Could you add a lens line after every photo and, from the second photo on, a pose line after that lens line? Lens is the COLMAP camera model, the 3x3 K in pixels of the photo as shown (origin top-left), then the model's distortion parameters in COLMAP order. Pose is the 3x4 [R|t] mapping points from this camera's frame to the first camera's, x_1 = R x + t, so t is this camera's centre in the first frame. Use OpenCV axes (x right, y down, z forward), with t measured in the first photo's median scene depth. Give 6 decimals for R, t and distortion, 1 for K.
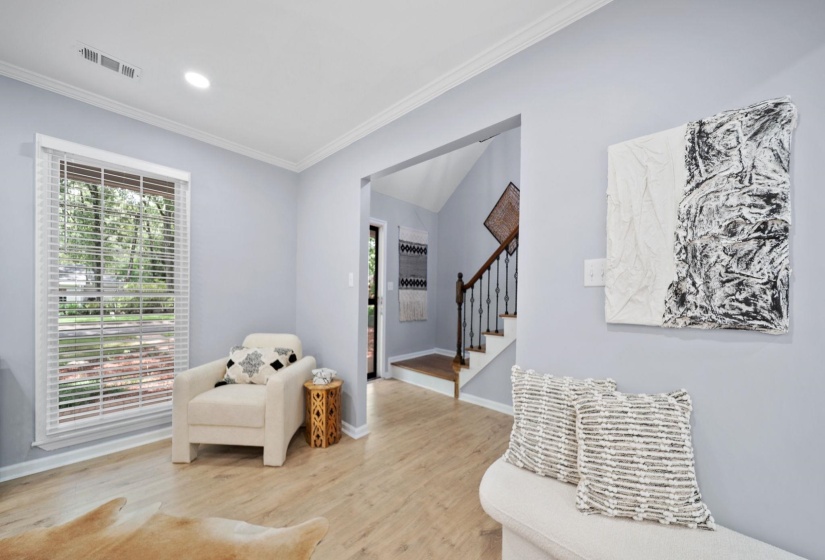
lens RADIAL K [[293.3, 0, 410.8], [0, 293.3, 297.5], [0, 0, 1]] dist [-0.000837, -0.000190]
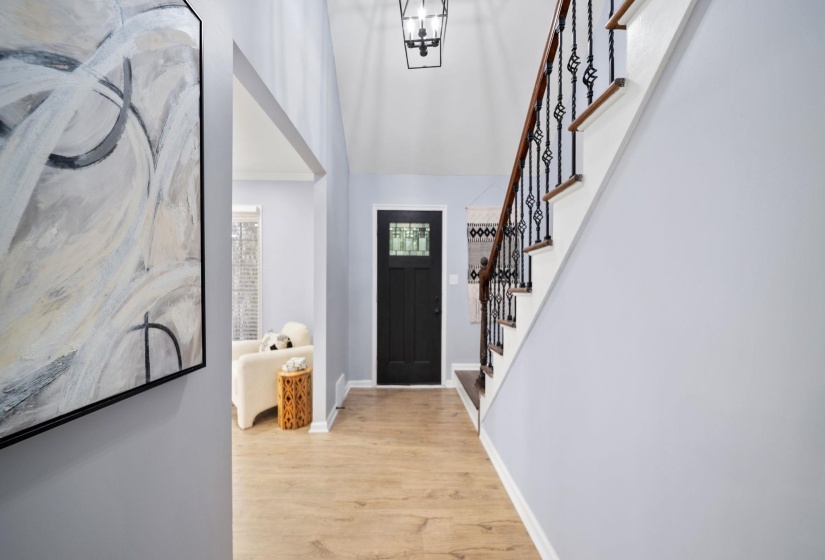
lens RADIAL K [[297.3, 0, 413.1], [0, 297.3, 288.6], [0, 0, 1]] dist [-0.002513, -0.000052]
pose [[0.699782, -0.011556, -0.714263, 0.561533], [-0.001395, 0.999845, -0.017543, 0.002648], [0.714355, 0.013273, 0.699658, 0.375932]]
